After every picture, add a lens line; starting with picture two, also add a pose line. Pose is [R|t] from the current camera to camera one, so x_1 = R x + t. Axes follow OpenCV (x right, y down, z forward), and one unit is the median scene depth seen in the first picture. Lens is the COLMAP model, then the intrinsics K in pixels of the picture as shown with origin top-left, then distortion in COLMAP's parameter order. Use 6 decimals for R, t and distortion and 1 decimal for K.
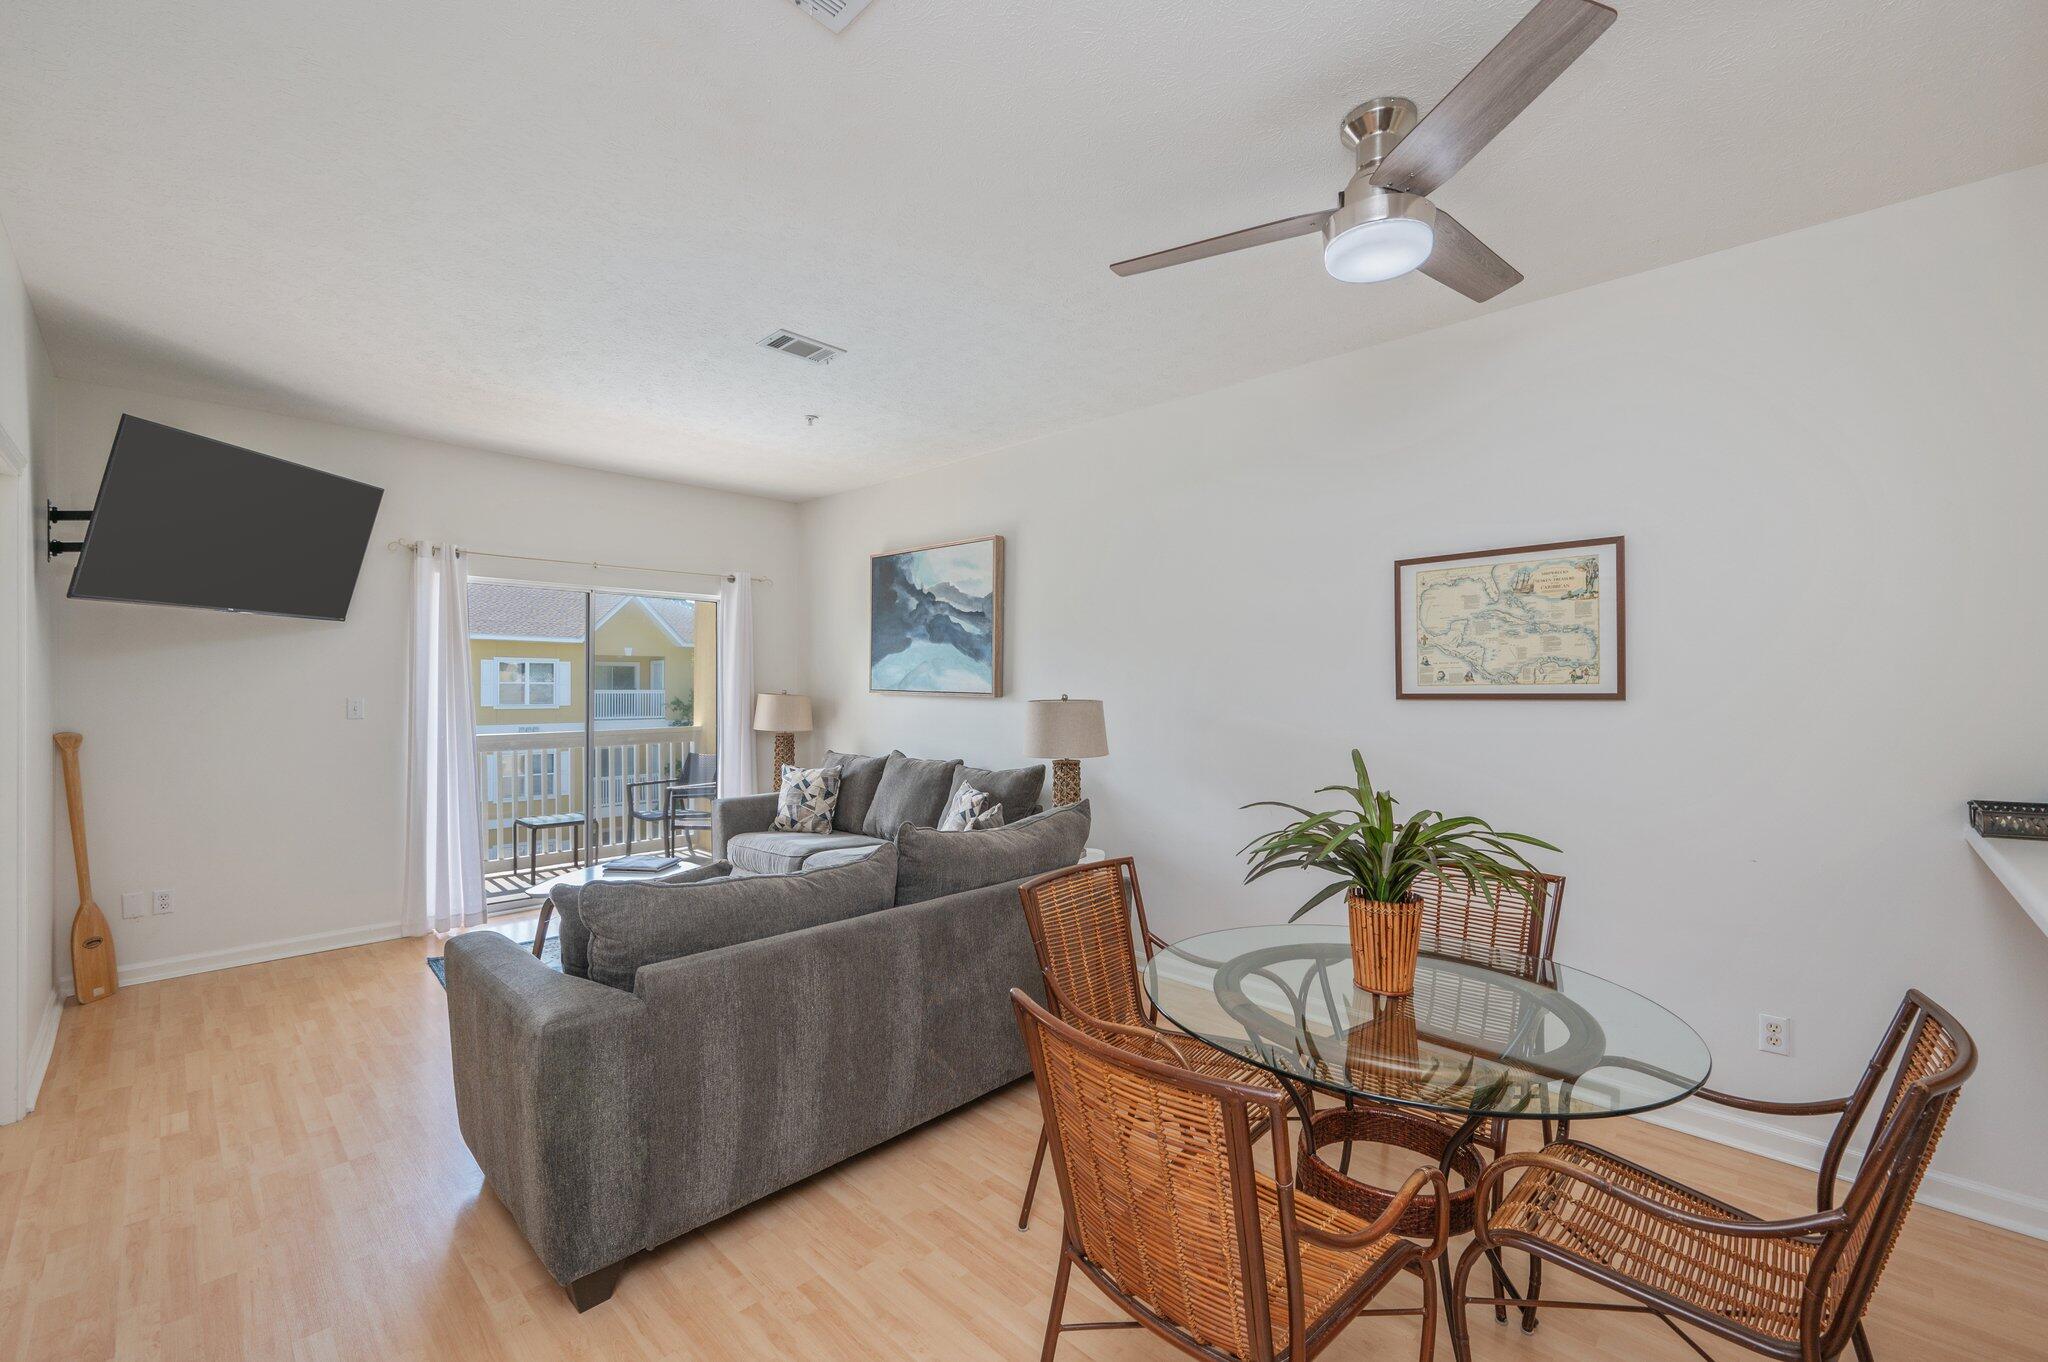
lens RADIAL K [[849.0, 0, 1032.0], [0, 849.0, 689.4], [0, 0, 1]] dist [-0.000513, 0.000154]
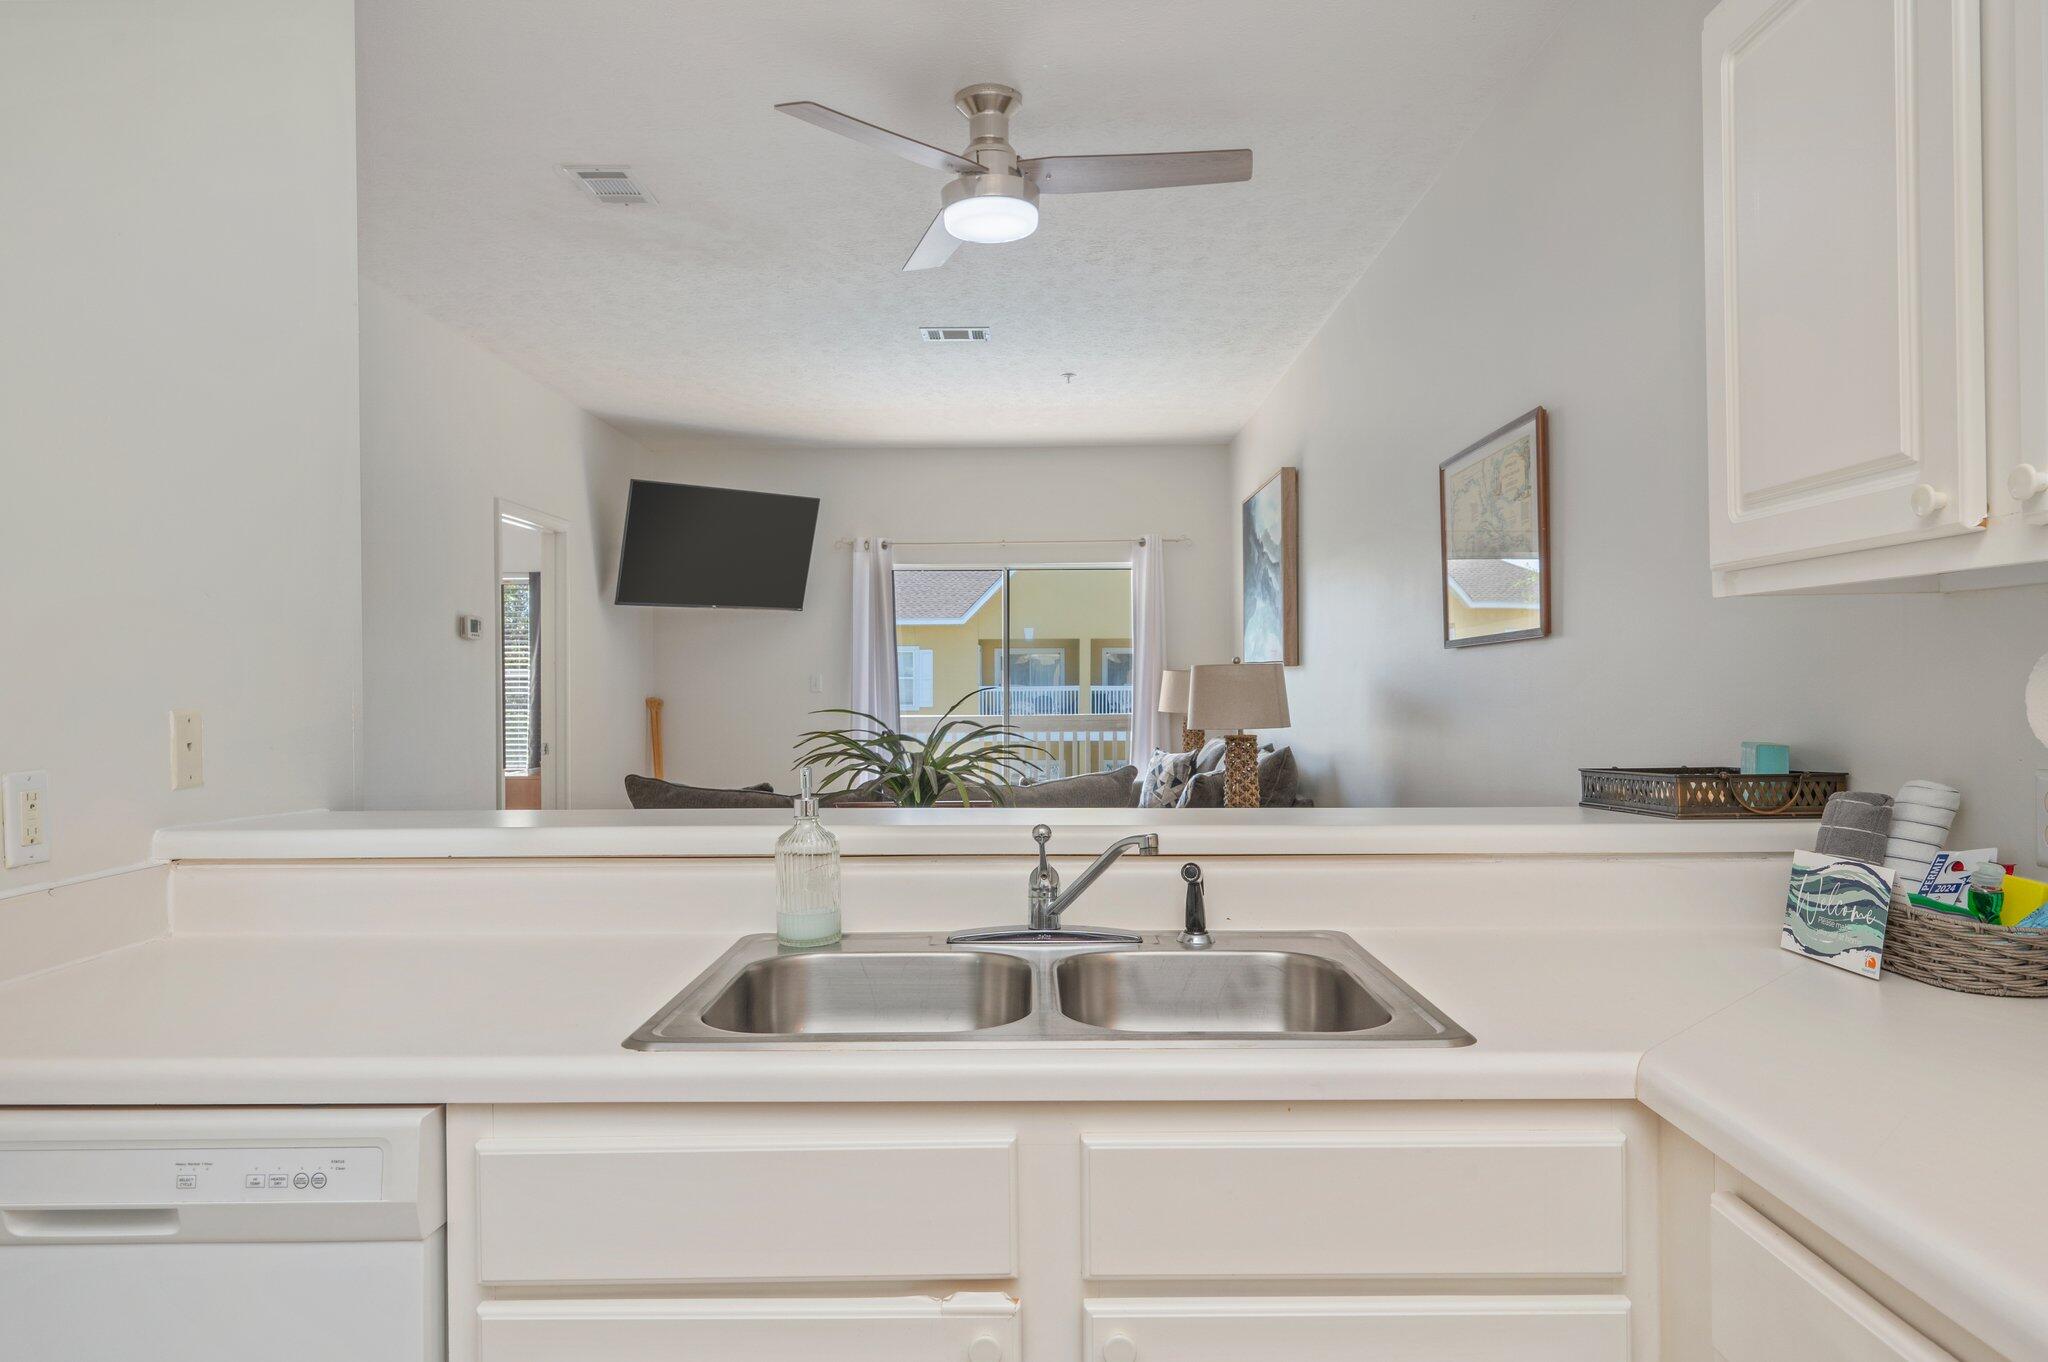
lens RADIAL K [[1296.7, 0, 1021.1], [0, 1296.7, 692.1], [0, 0, 1]] dist [0.001669, -0.000676]
pose [[0.684614, -0.001943, -0.728904, 0.710662], [0.002832, 0.999996, -0.000006, 0.034509], [0.728901, -0.002060, 0.684616, -0.036871]]
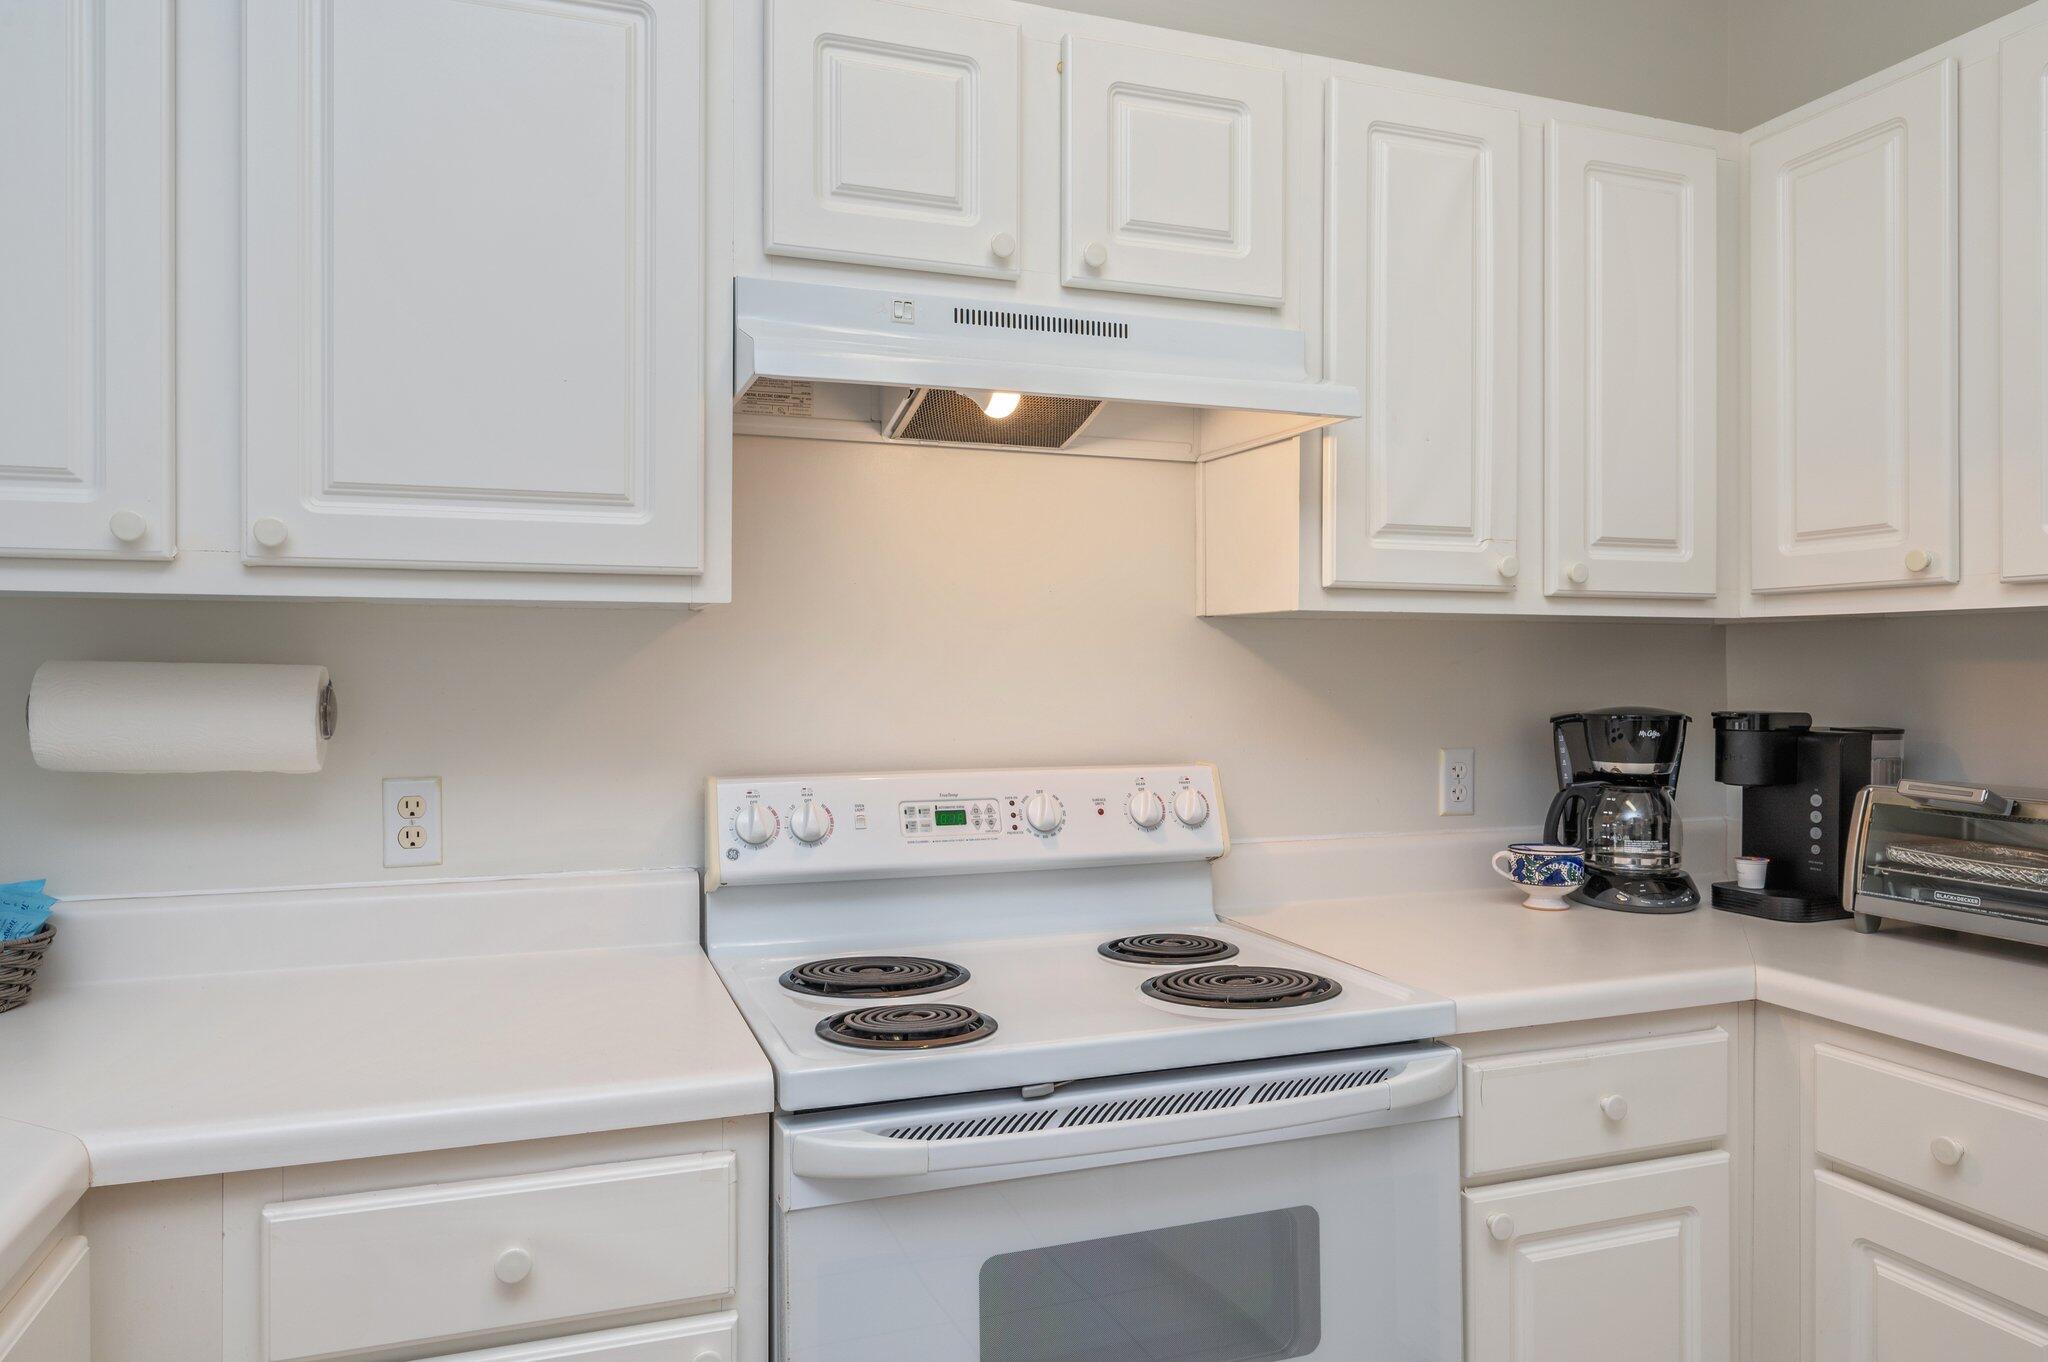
lens RADIAL K [[1351.7, 0, 1031.2], [0, 1351.7, 668.2], [0, 0, 1]] dist [-0.002452, -0.001433]
pose [[0.434124, -0.002838, 0.900849, 0.467005], [0.009203, 0.999957, -0.001285, 0.028386], [-0.900806, 0.008848, 0.434131, -0.016978]]
